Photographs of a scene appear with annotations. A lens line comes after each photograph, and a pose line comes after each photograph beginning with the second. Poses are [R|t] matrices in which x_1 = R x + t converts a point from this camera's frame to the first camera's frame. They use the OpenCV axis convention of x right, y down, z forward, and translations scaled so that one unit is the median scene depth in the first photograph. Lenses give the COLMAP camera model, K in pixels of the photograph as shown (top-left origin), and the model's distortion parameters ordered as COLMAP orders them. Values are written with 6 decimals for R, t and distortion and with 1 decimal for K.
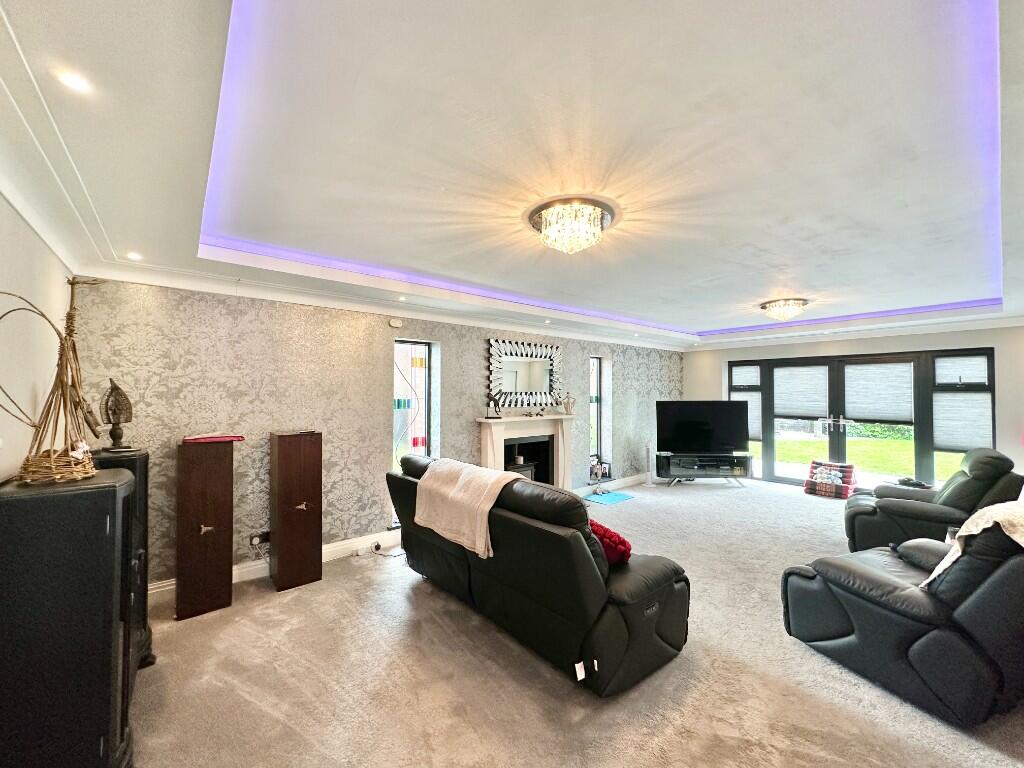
lens RADIAL K [[407.3, 0, 515.8], [0, 407.3, 389.6], [0, 0, 1]] dist [-0.001871, 0.001117]
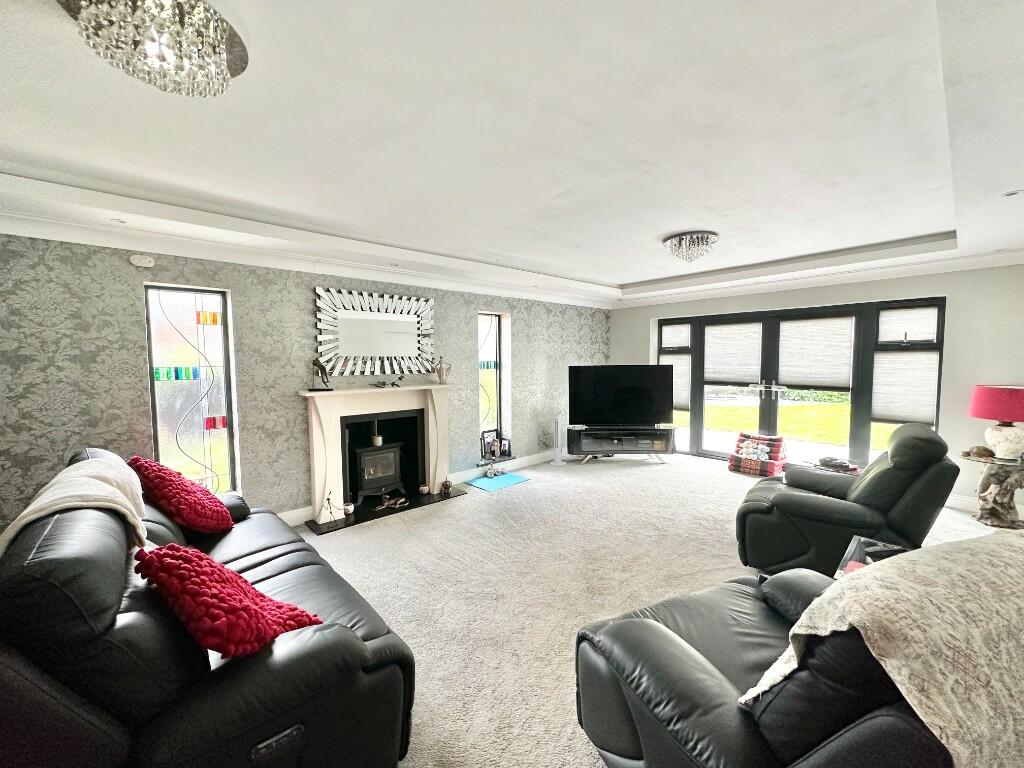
lens RADIAL K [[407.3, 0, 515.2], [0, 407.3, 388.5], [0, 0, 1]] dist [-0.001871, 0.001117]
pose [[0.999166, -0.012573, 0.038855, 0.228591], [0.009435, 0.996757, 0.079915, 0.006418], [-0.039734, -0.079481, 0.996044, 0.169474]]
